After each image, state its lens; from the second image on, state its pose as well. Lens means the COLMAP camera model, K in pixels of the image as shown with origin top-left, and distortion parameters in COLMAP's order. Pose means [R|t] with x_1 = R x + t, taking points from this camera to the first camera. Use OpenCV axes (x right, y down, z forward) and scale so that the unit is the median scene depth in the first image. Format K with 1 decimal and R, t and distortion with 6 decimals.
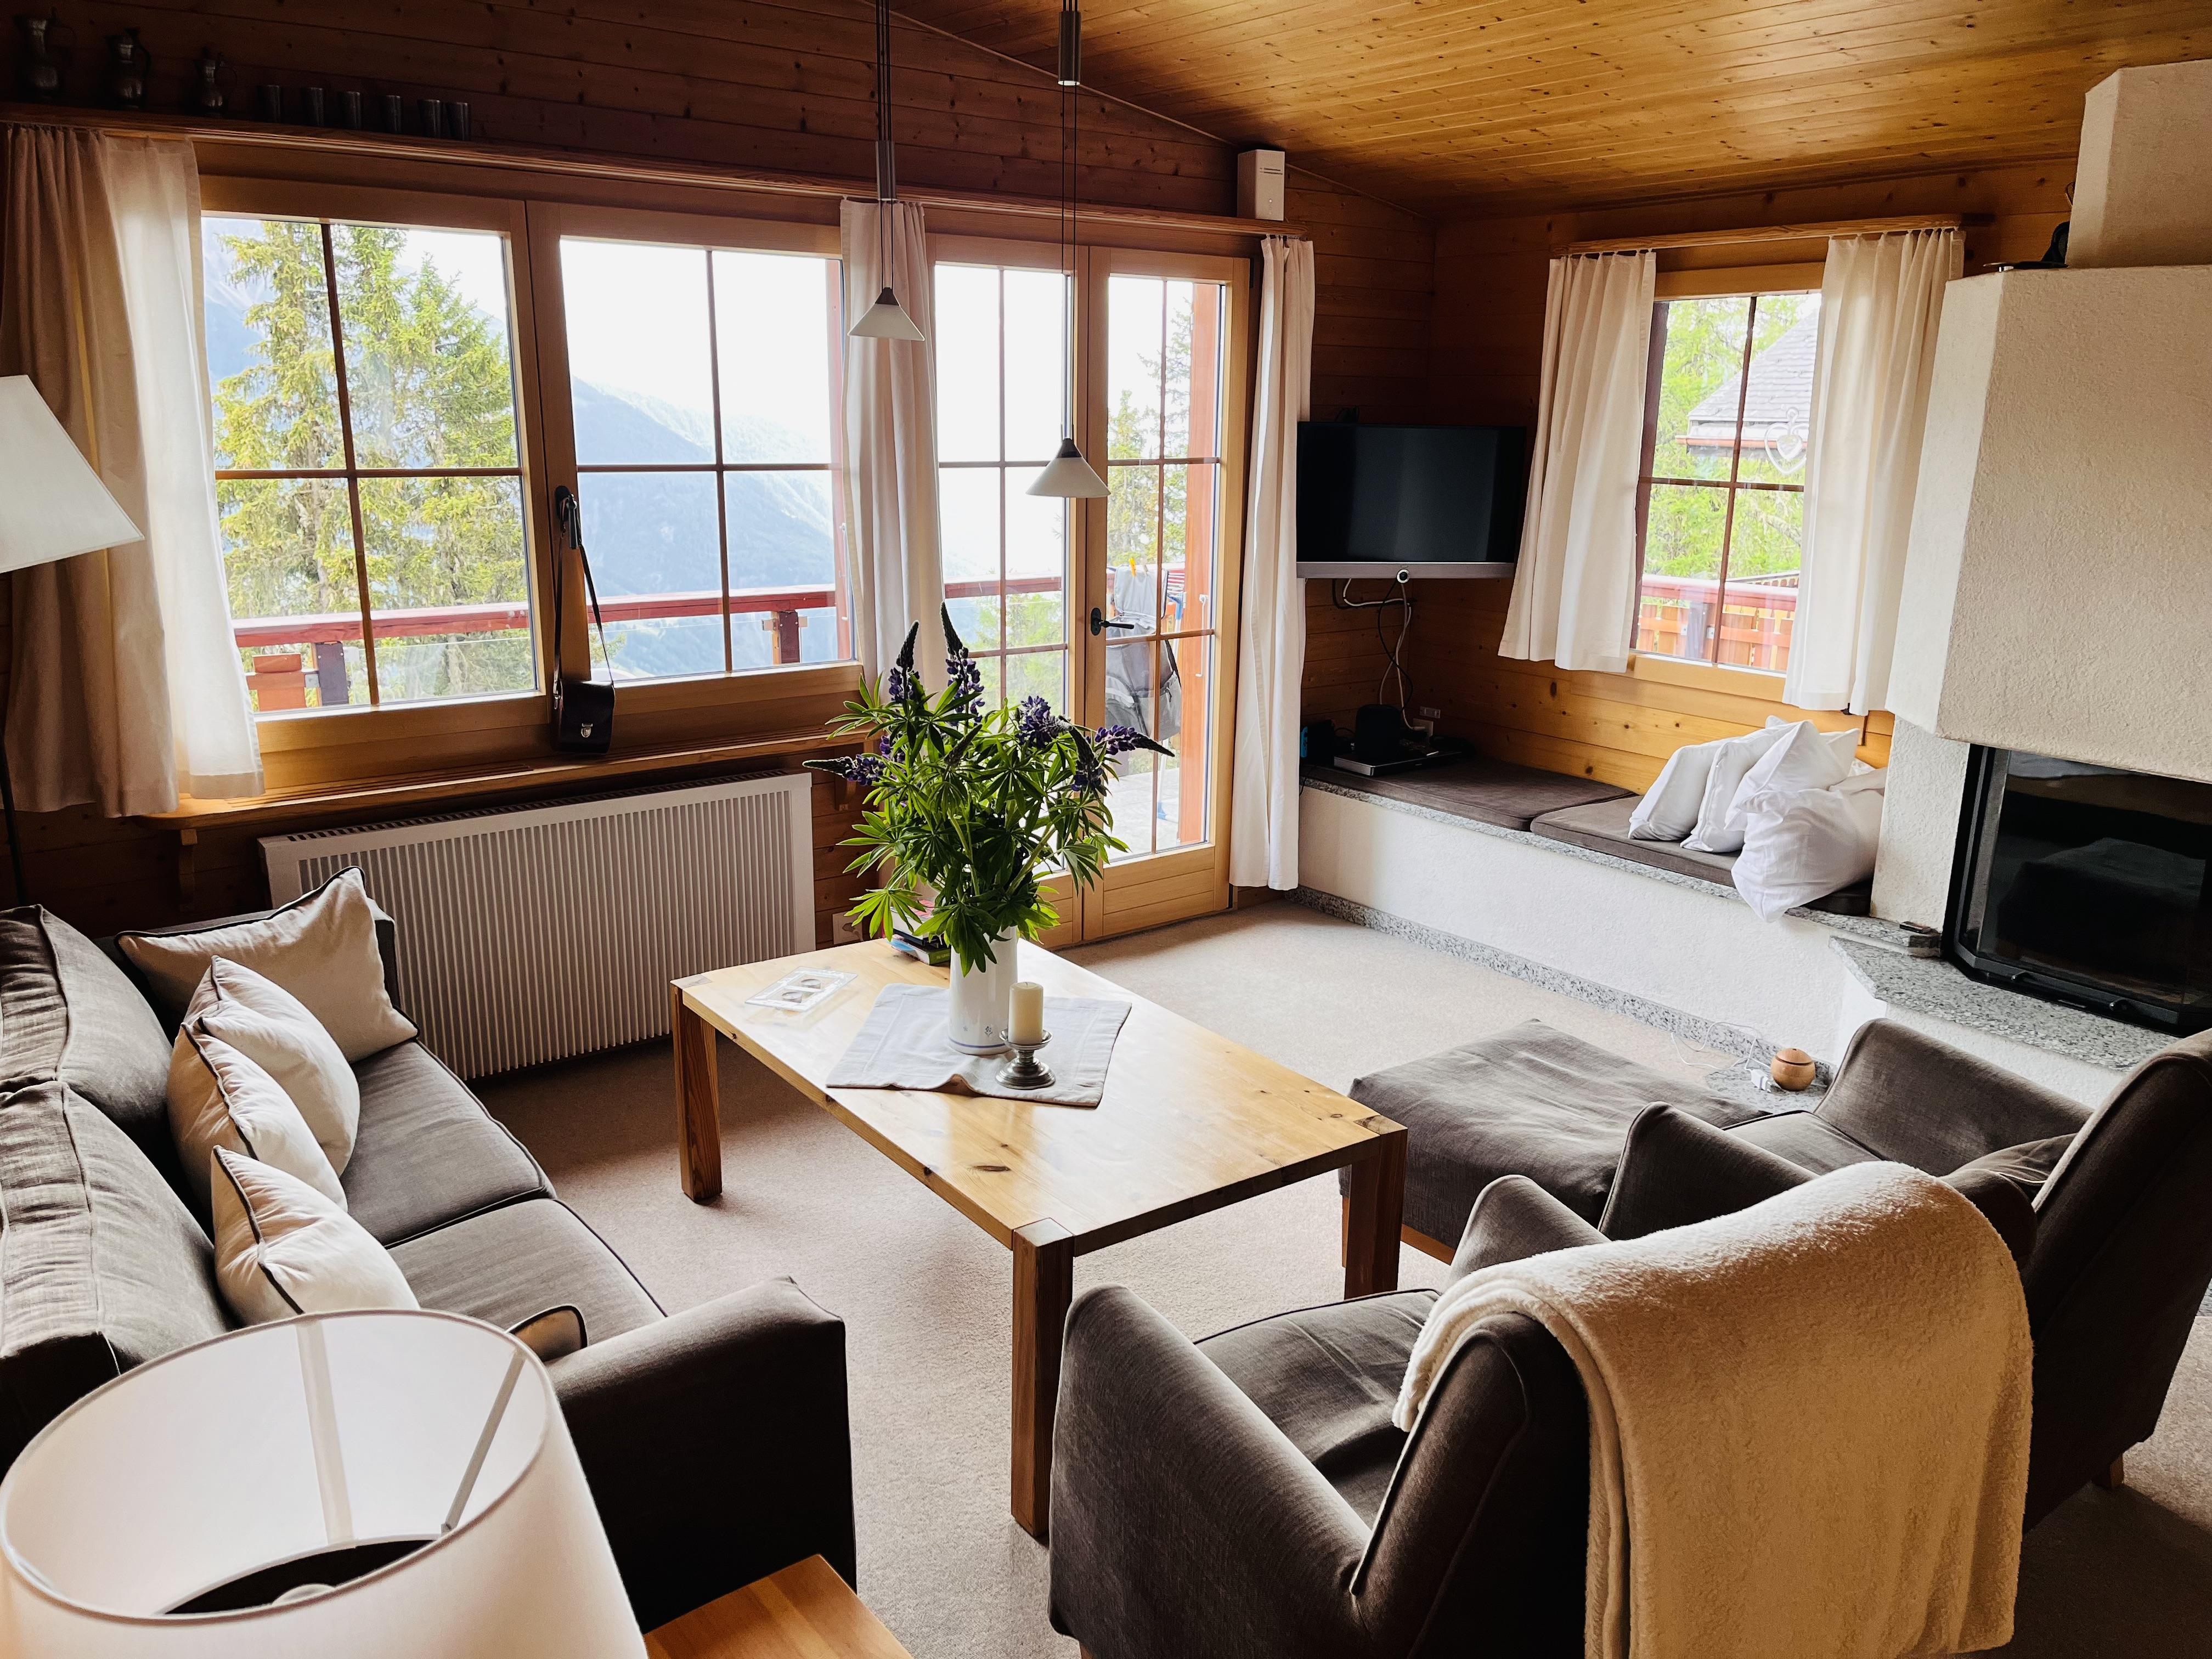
lens RADIAL K [[1664.2, 0, 1135.2], [0, 1664.2, 833.9], [0, 0, 1]] dist [0.057691, -0.062046]
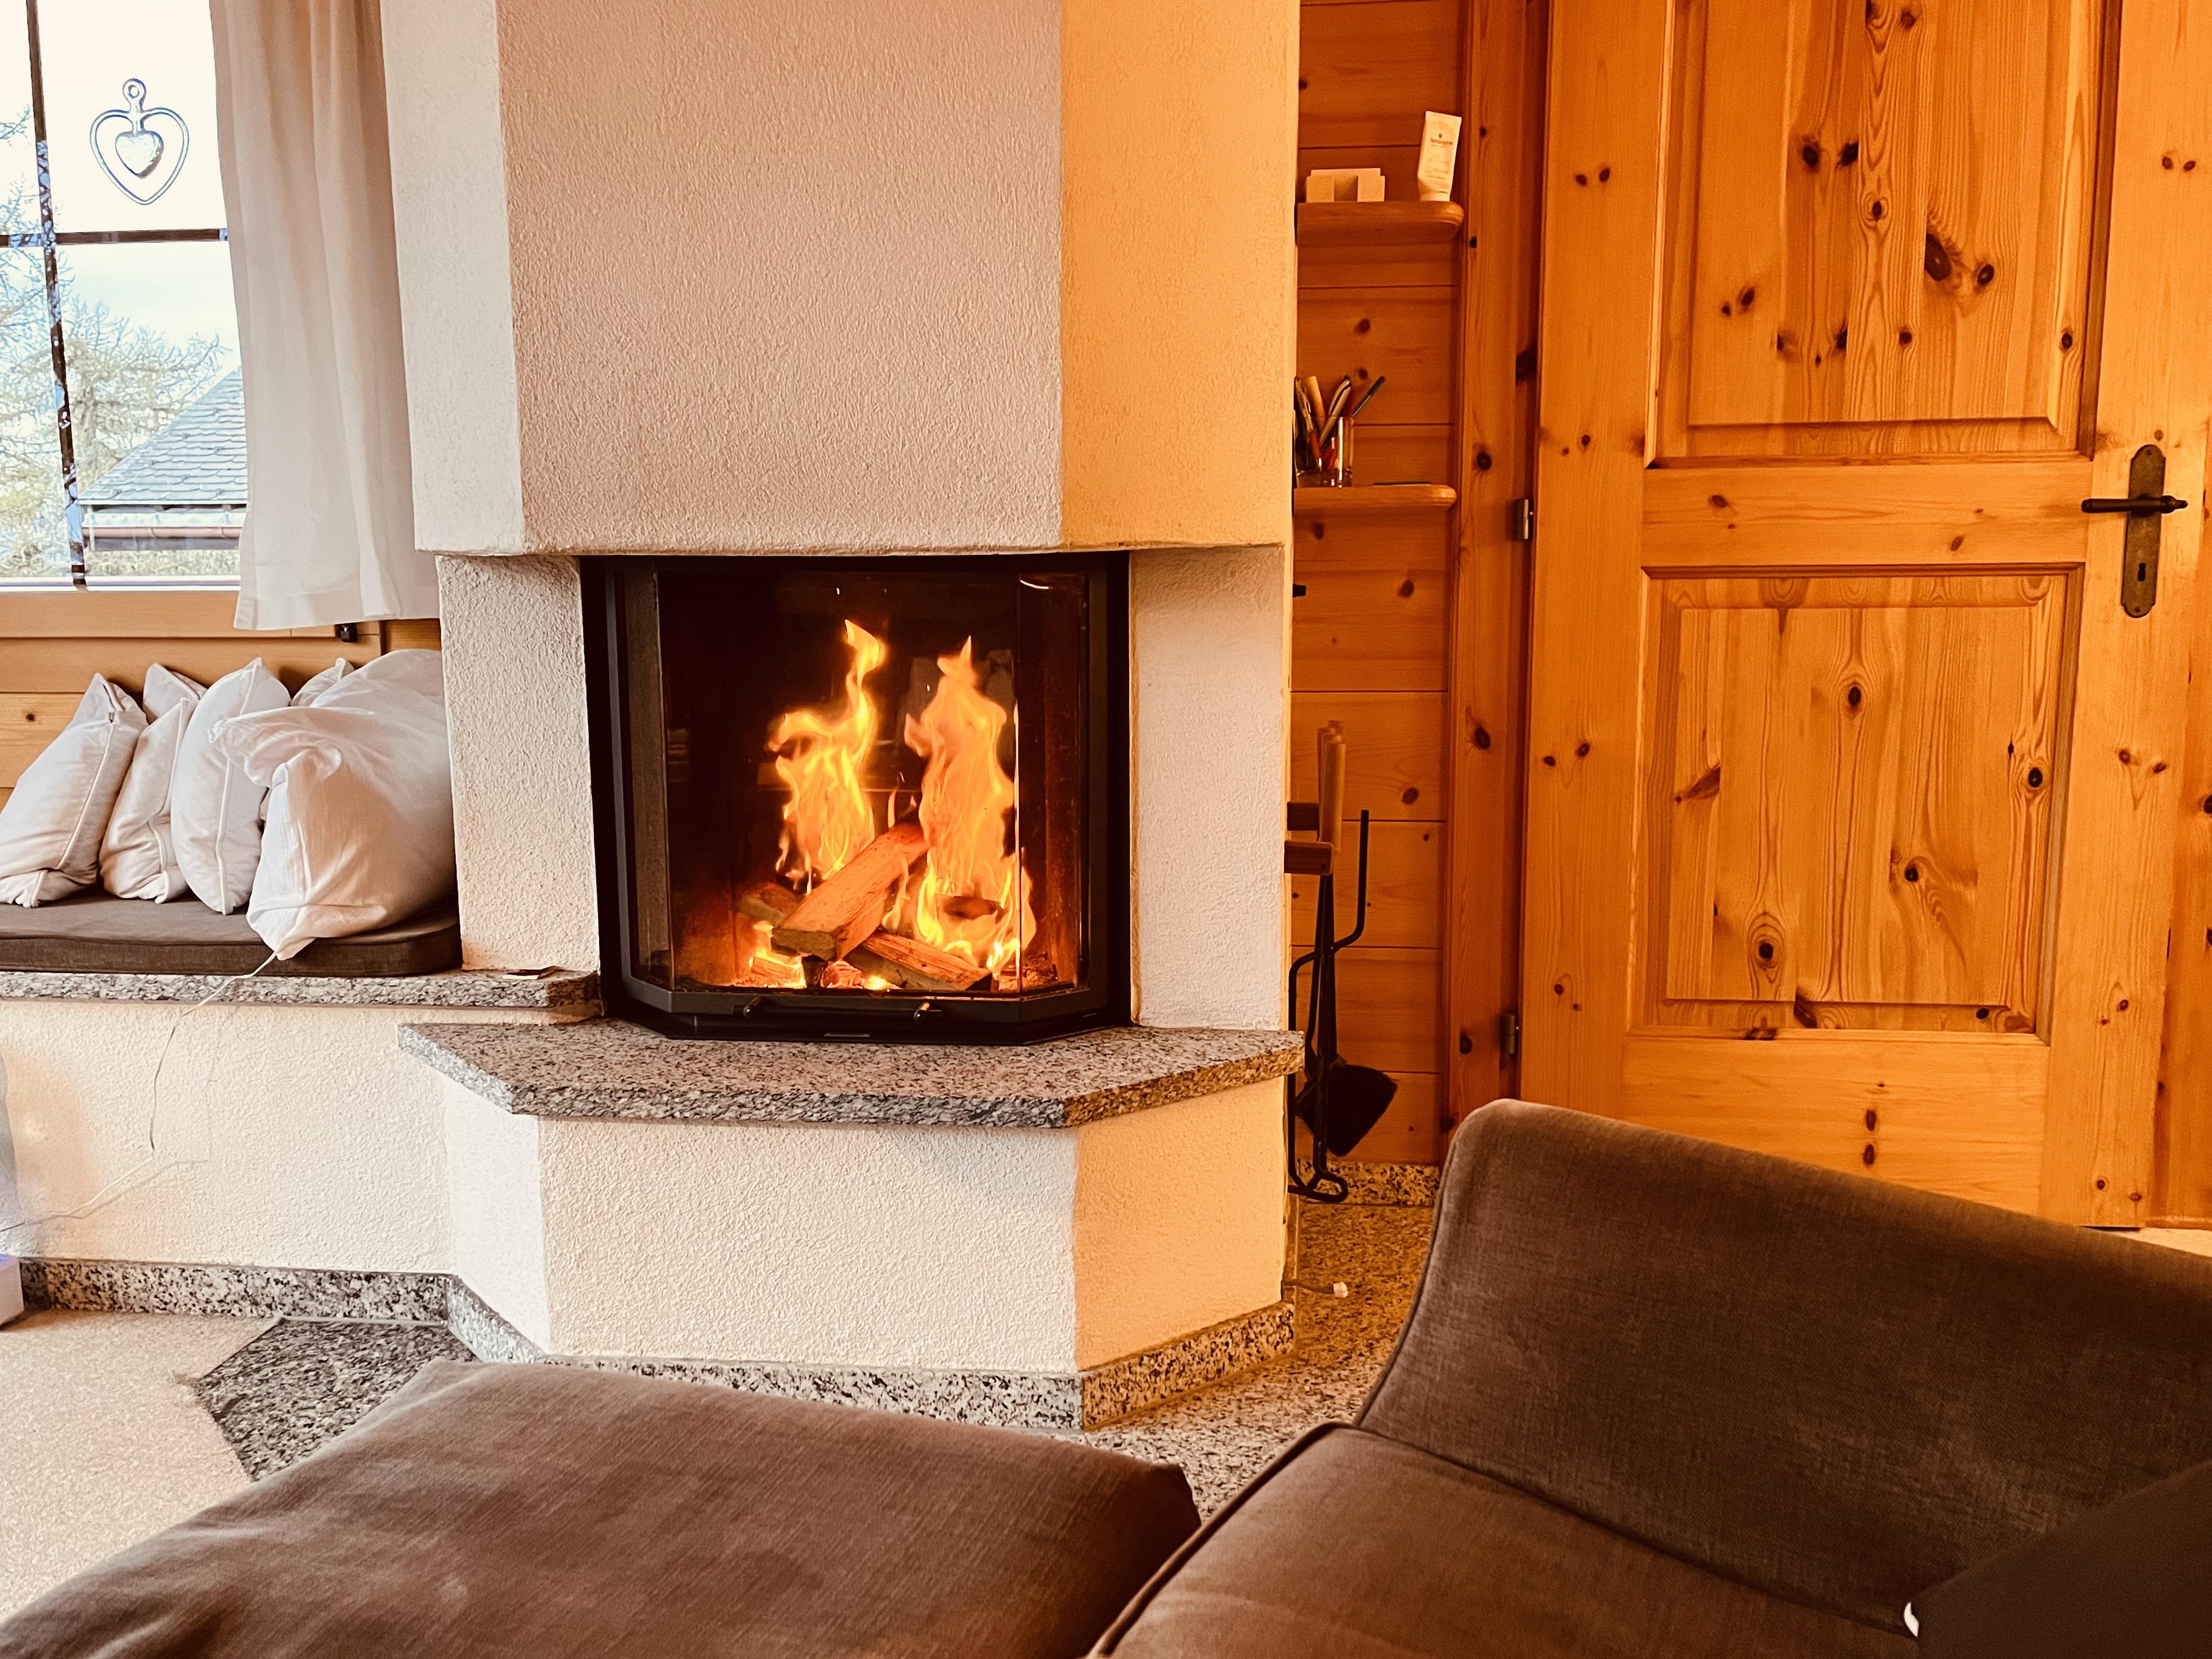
lens RADIAL K [[1848.0, 0, 1106.0], [0, 1848.0, 829.5], [0, 0, 1]] dist [0.004611, 0.000627]
pose [[0.696857, -0.126267, 0.706008, 0.185542], [0.203393, 0.978760, -0.025710, 0.063057], [-0.687765, 0.161513, 0.707738, 0.471149]]
